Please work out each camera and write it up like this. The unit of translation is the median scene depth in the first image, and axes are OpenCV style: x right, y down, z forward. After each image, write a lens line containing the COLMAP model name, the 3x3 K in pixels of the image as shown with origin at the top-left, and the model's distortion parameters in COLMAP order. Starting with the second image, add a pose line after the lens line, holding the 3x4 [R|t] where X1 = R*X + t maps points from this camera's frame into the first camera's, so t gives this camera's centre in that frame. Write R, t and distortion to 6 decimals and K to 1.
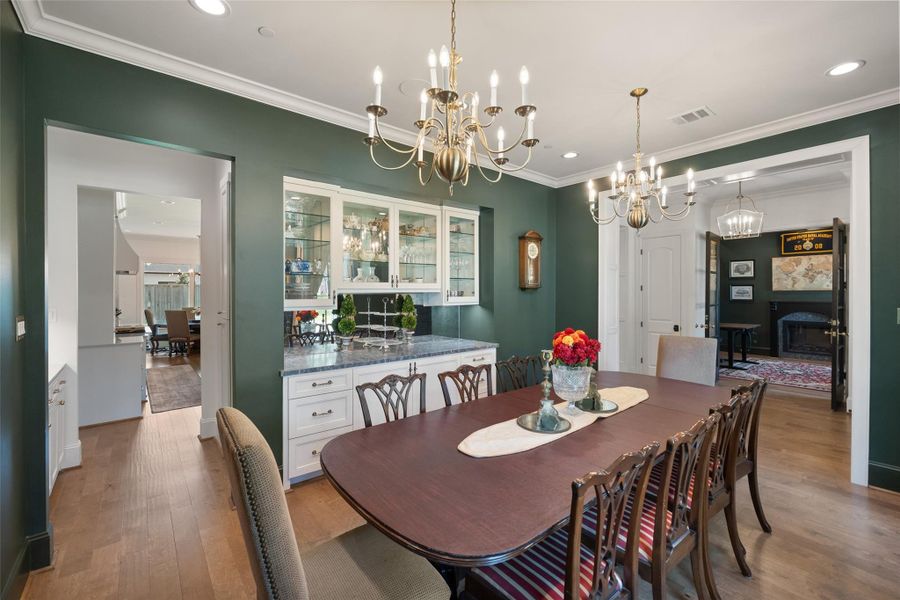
lens RADIAL K [[384.0, 0, 447.8], [0, 384.0, 294.8], [0, 0, 1]] dist [0.000657, 0.000002]
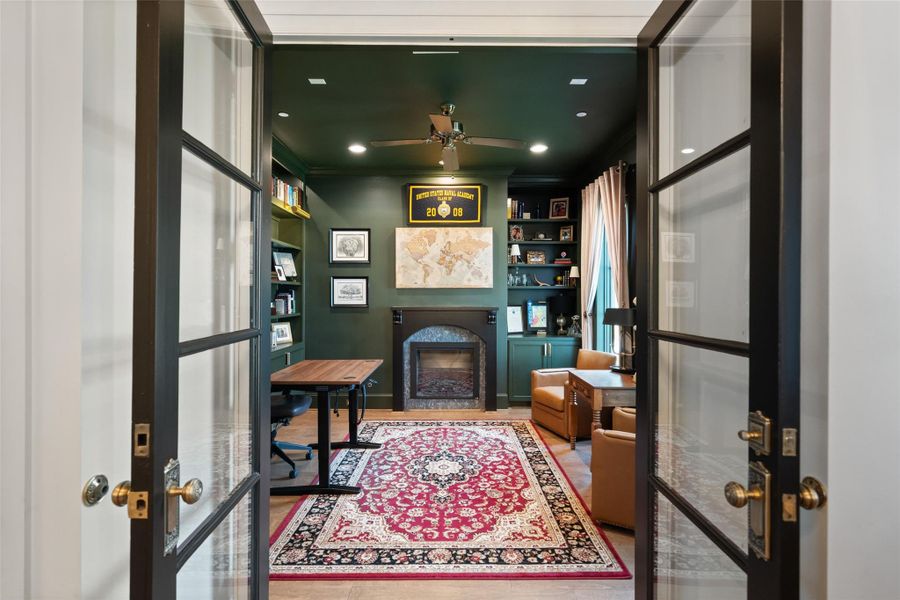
lens RADIAL K [[412.6, 0, 450.0], [0, 412.6, 300.0], [0, 0, 1]] dist [-0.000235, 0.000045]
pose [[0.627667, 0.000682, 0.778482, 0.447033], [-0.003139, 0.999994, 0.001655, 0.004821], [-0.778476, -0.003482, 0.627665, 0.584719]]
